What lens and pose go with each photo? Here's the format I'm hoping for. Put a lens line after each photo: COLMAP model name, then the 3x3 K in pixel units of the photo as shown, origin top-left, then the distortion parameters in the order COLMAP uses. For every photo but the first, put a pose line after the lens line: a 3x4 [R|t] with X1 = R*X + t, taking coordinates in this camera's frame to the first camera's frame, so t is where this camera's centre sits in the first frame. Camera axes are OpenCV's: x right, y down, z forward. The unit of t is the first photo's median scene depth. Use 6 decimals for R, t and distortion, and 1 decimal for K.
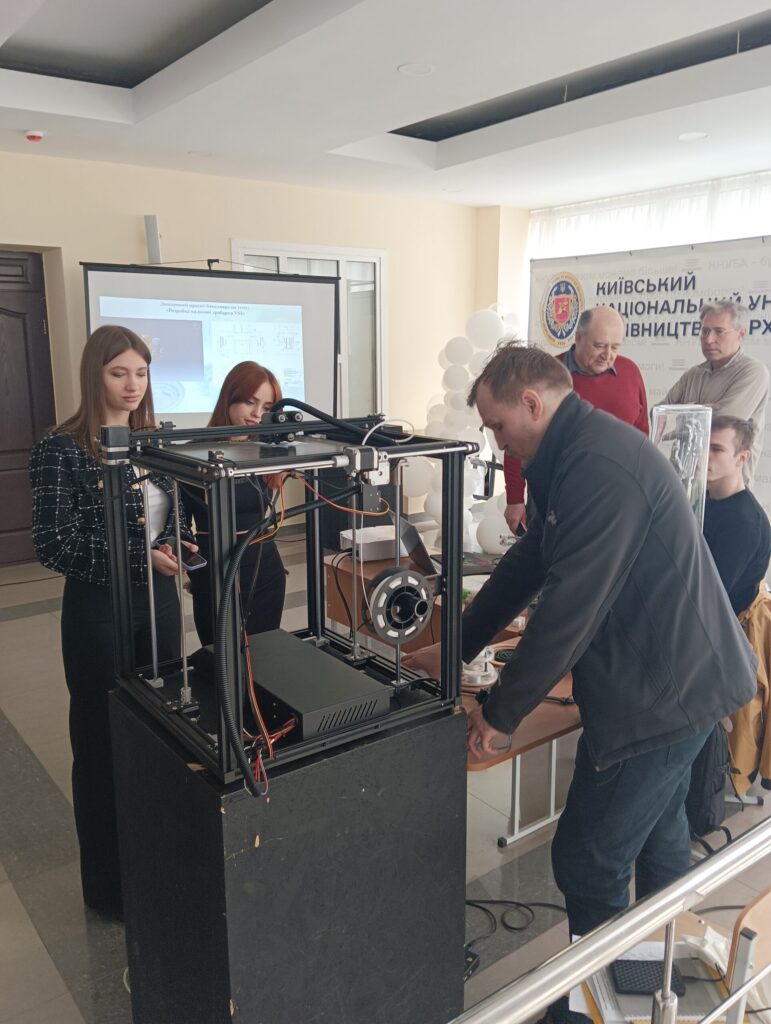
lens RADIAL K [[836.5, 0, 380.5], [0, 836.5, 509.4], [0, 0, 1]] dist [0.116171, -0.161227]
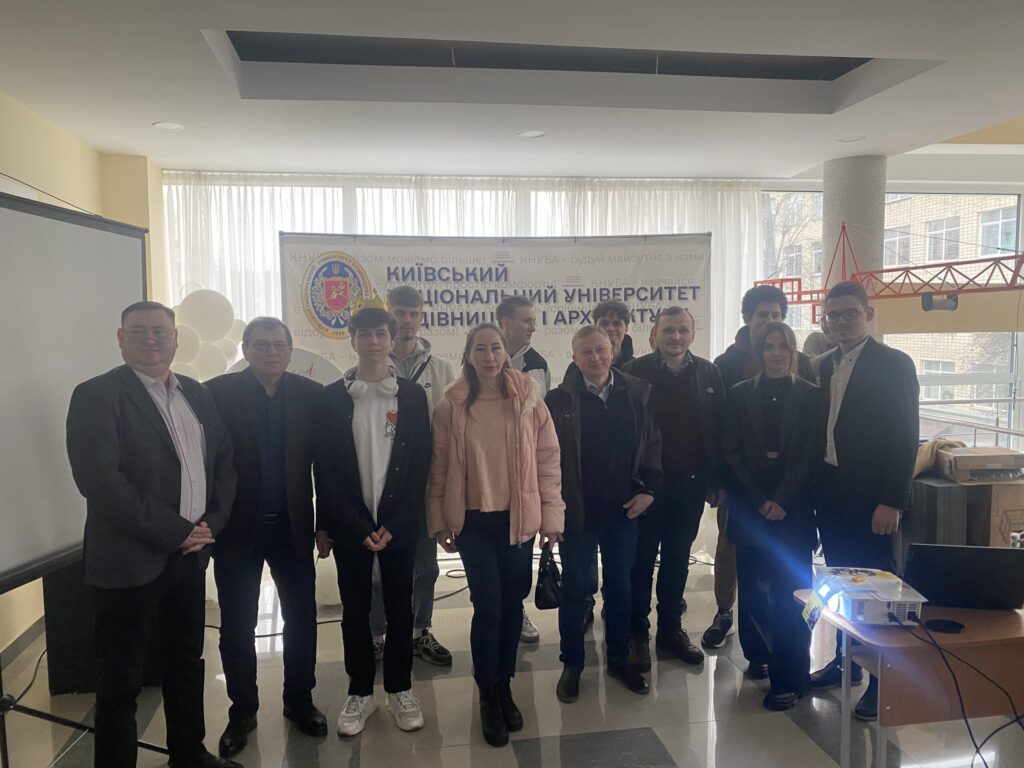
lens RADIAL K [[770.5, 0, 501.6], [0, 770.5, 390.4], [0, 0, 1]] dist [0.199215, -0.438873]
pose [[0.479370, -0.079558, 0.873999, -0.438996], [0.182317, 0.983184, -0.010500, -0.114180], [-0.858467, 0.164378, 0.485814, 0.545680]]
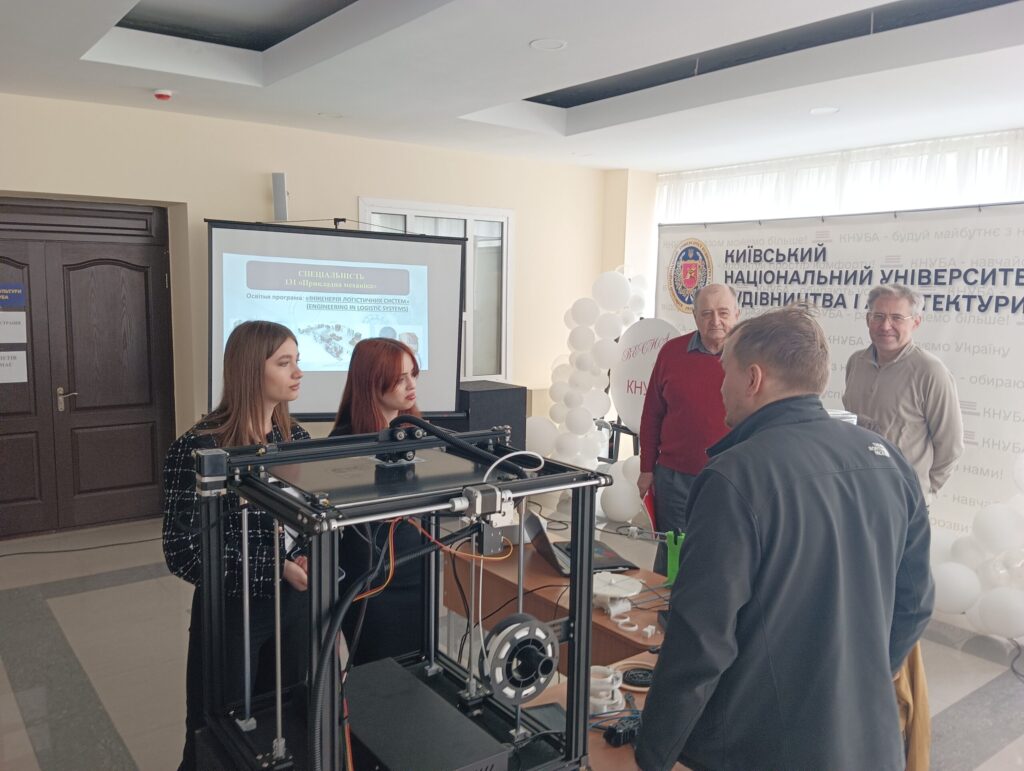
lens RADIAL K [[836.5, 0, 504.5], [0, 836.5, 401.8], [0, 0, 1]] dist [0.116171, -0.161227]
pose [[0.999719, 0.023673, 0.001284, -0.000763], [-0.023559, 0.998032, -0.058110, -0.027949], [-0.002657, 0.058064, 0.998309, 0.023702]]
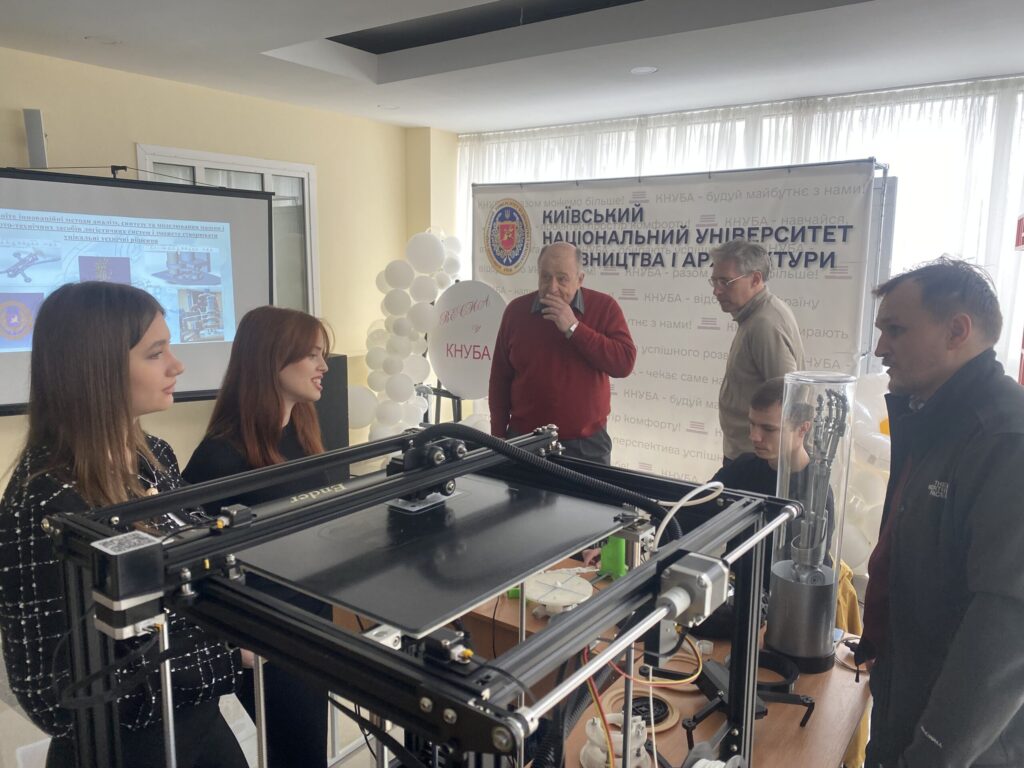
lens RADIAL K [[770.5, 0, 501.6], [0, 770.5, 390.4], [0, 0, 1]] dist [0.199215, -0.438873]
pose [[0.957847, -0.032068, 0.285482, -0.063829], [0.039456, 0.999018, -0.020163, -0.041370], [-0.284555, 0.030577, 0.958172, 0.147850]]
